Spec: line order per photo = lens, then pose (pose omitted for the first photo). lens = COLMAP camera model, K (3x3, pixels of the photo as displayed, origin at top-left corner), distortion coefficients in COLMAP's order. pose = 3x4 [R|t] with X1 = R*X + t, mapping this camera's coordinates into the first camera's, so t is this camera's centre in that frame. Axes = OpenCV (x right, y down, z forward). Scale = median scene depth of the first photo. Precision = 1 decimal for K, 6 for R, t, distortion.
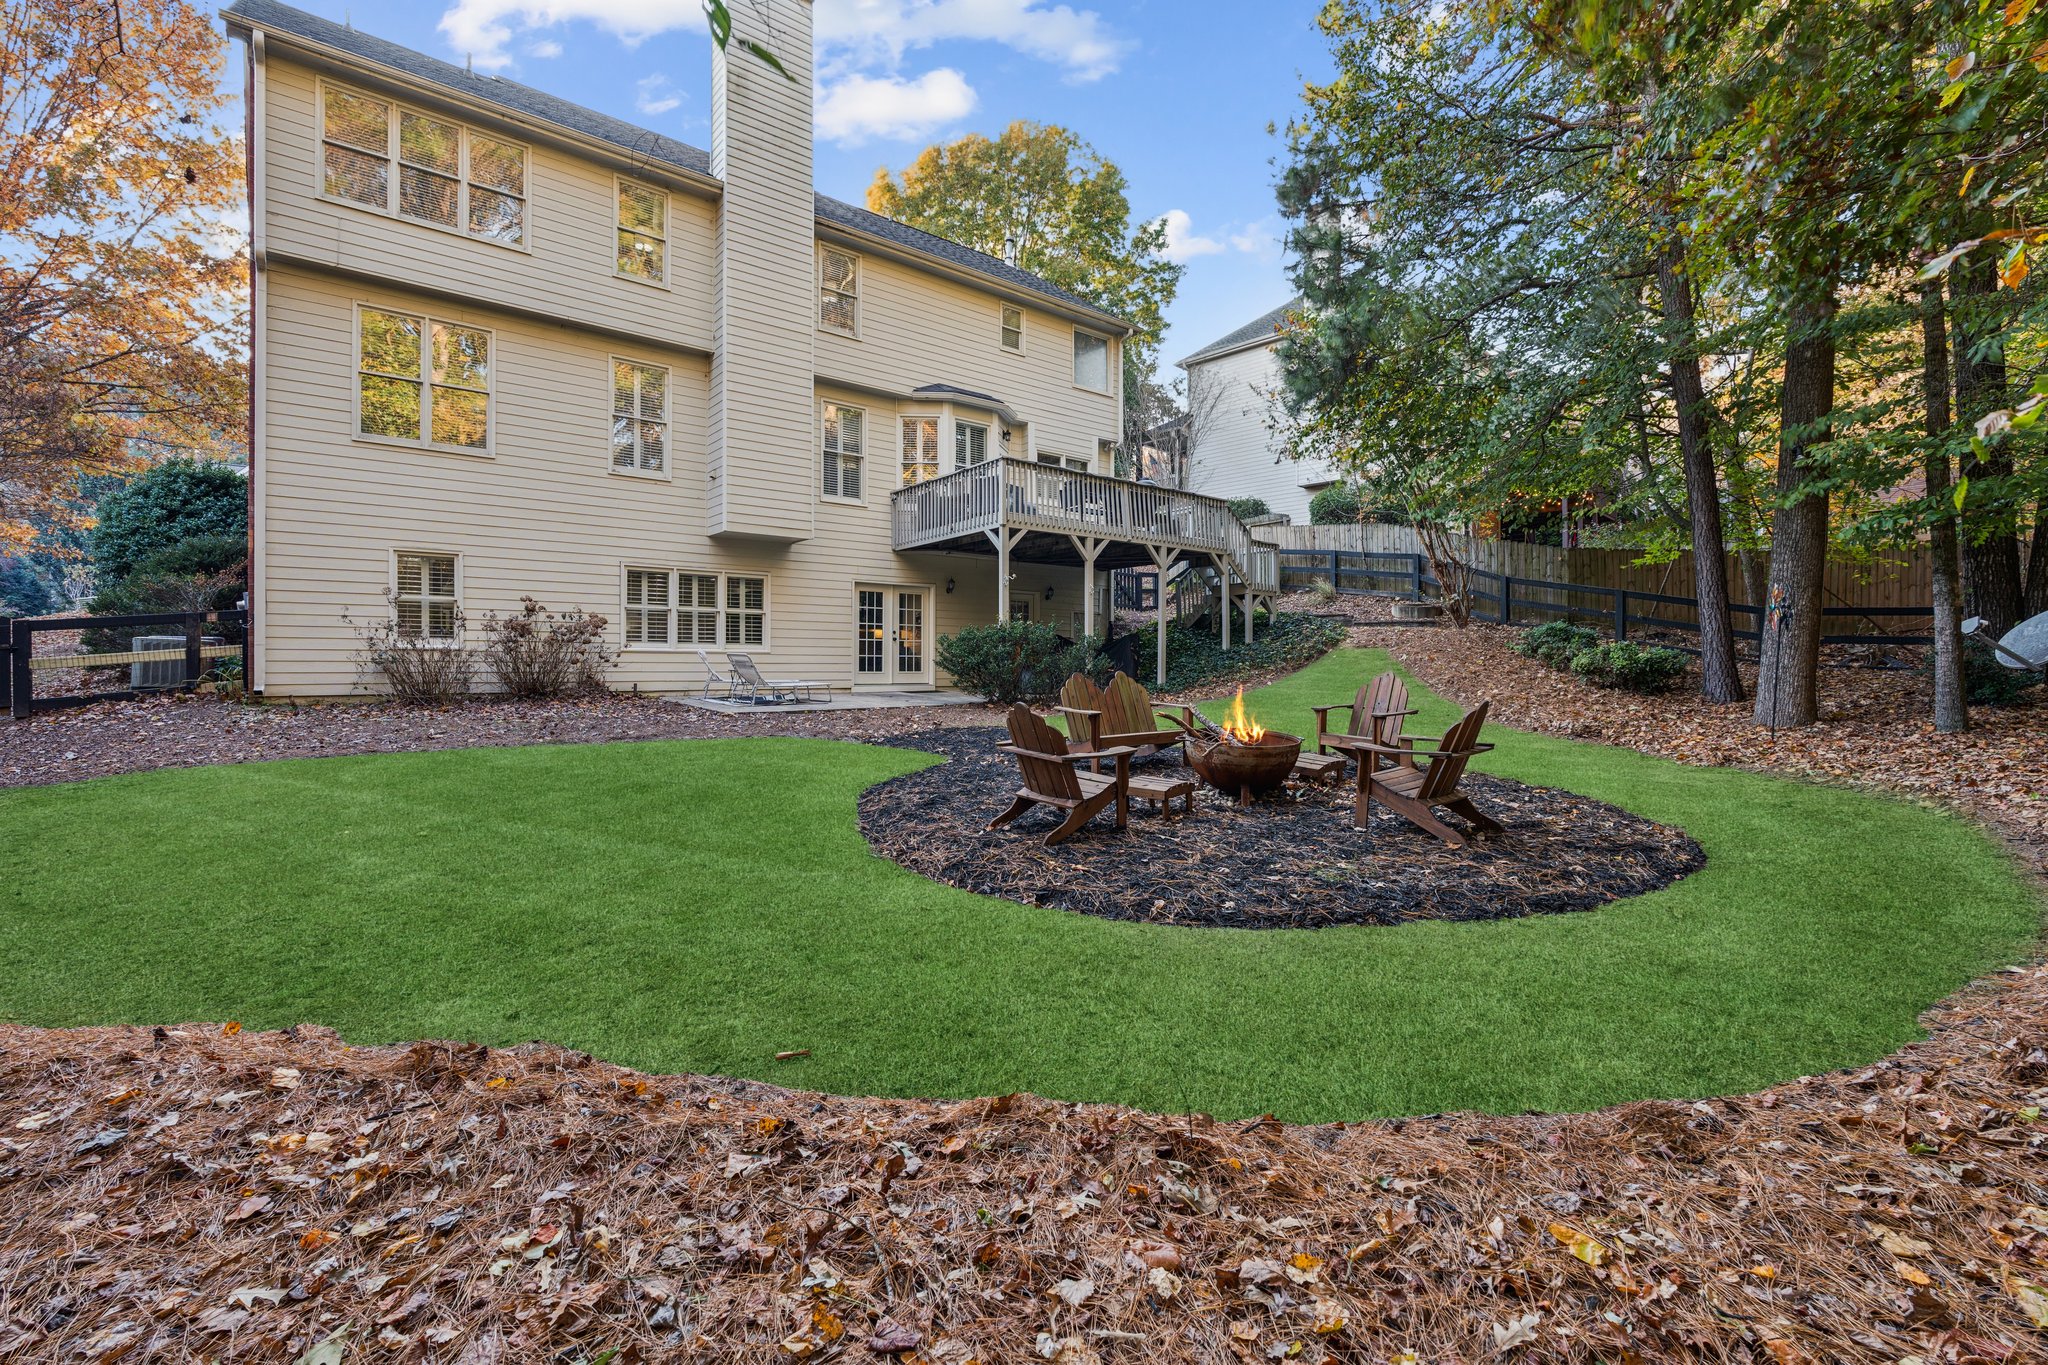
lens RADIAL K [[909.6, 0, 1024.9], [0, 909.6, 666.0], [0, 0, 1]] dist [-0.008793, -0.000083]
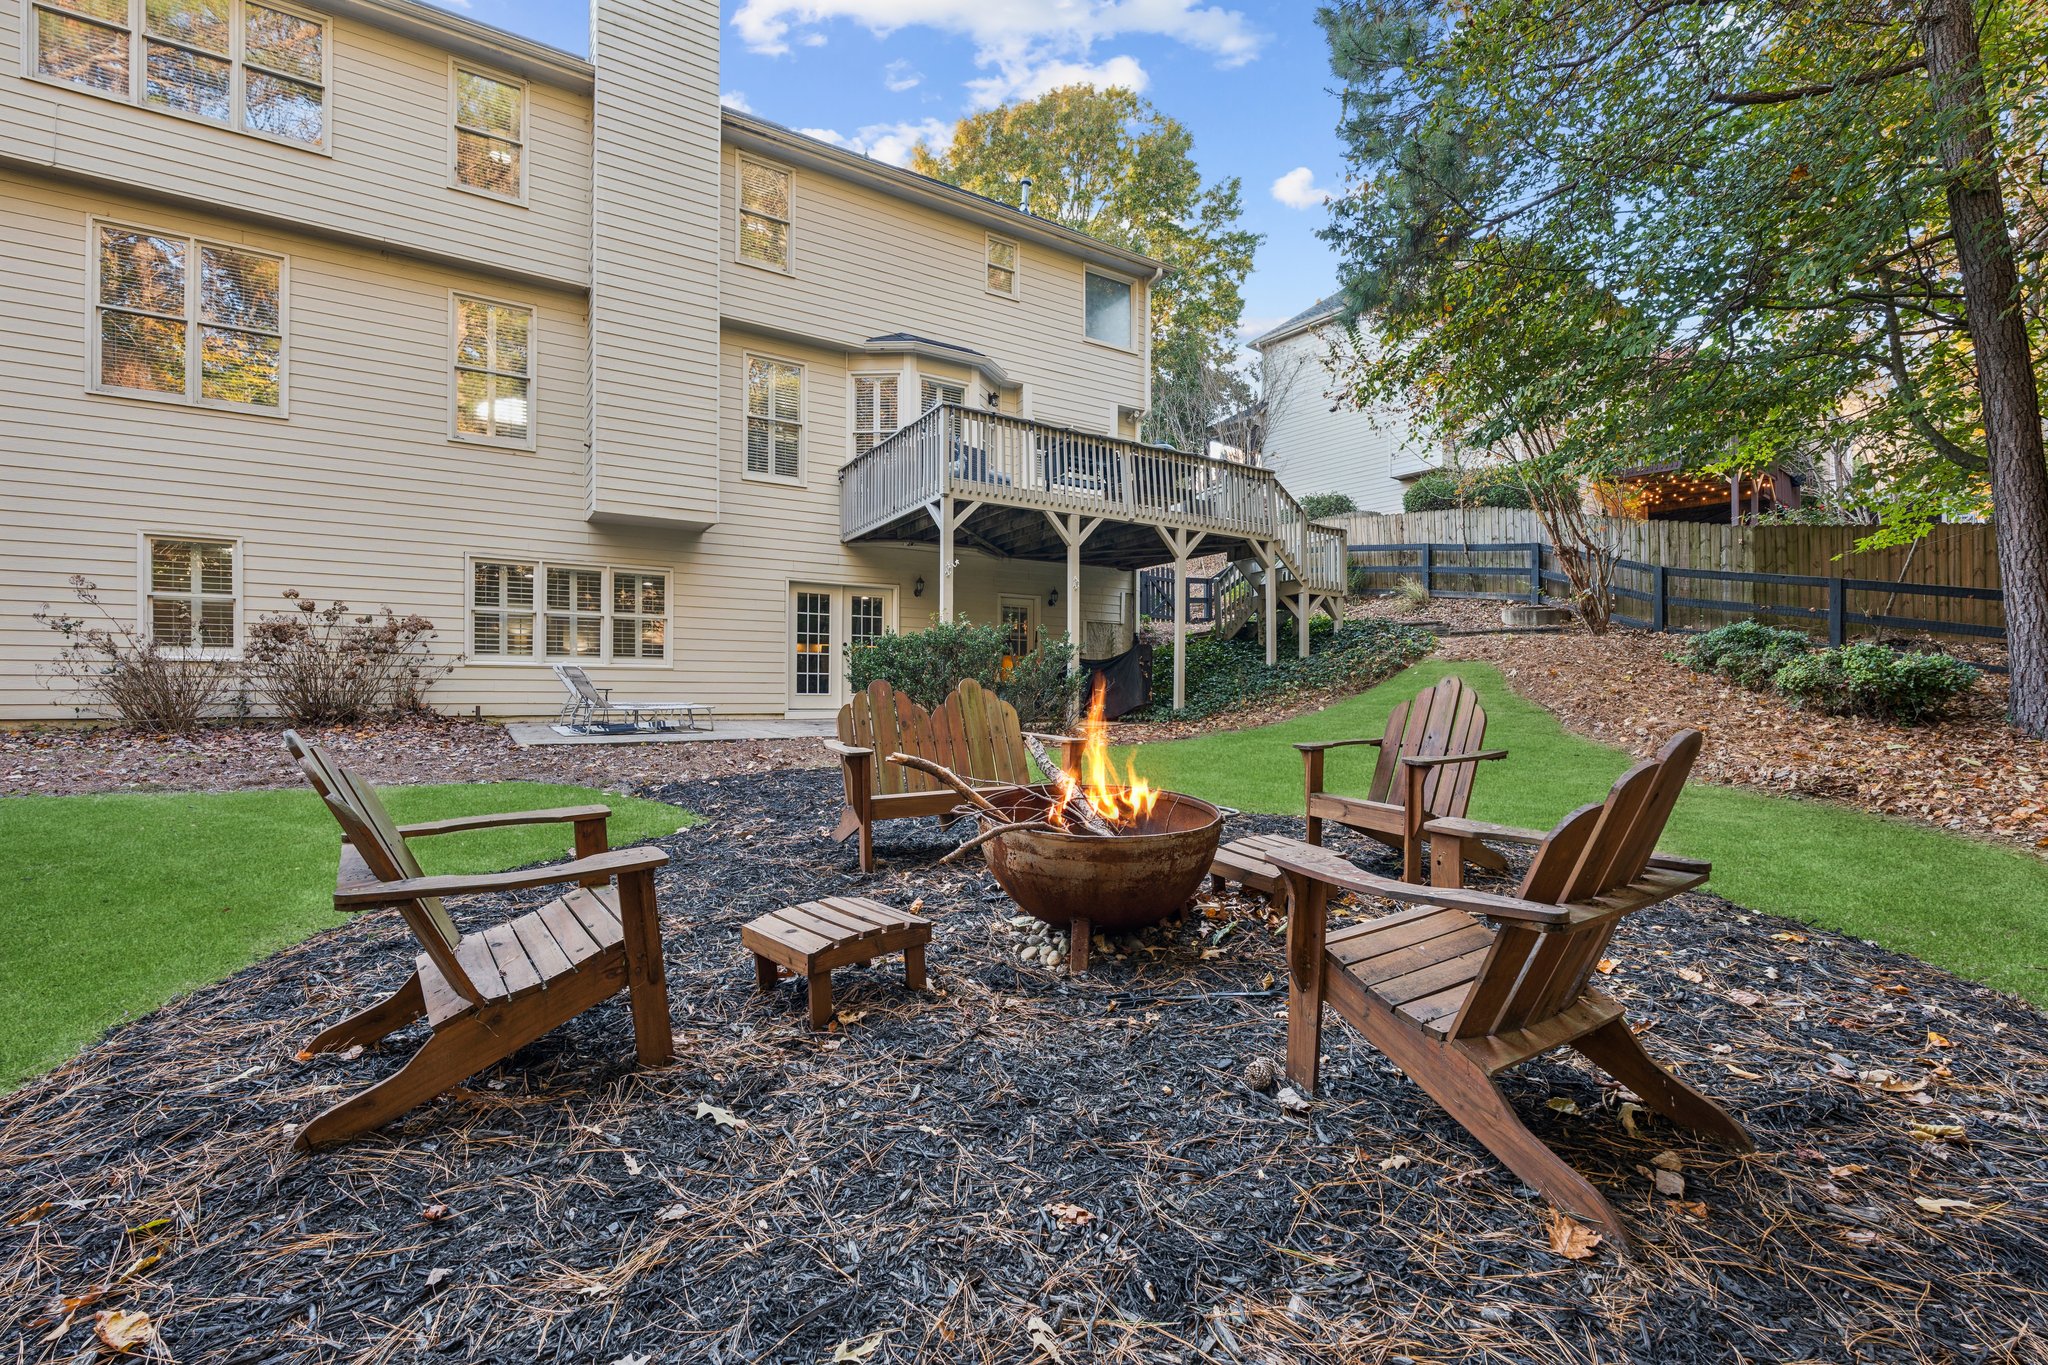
lens RADIAL K [[909.6, 0, 1021.6], [0, 909.6, 701.9], [0, 0, 1]] dist [-0.008793, -0.000083]
pose [[0.993130, 0.001375, -0.117009, 0.108696], [-0.000727, 0.999984, 0.005575, 0.009020], [0.117015, -0.005452, 0.993115, 0.227700]]
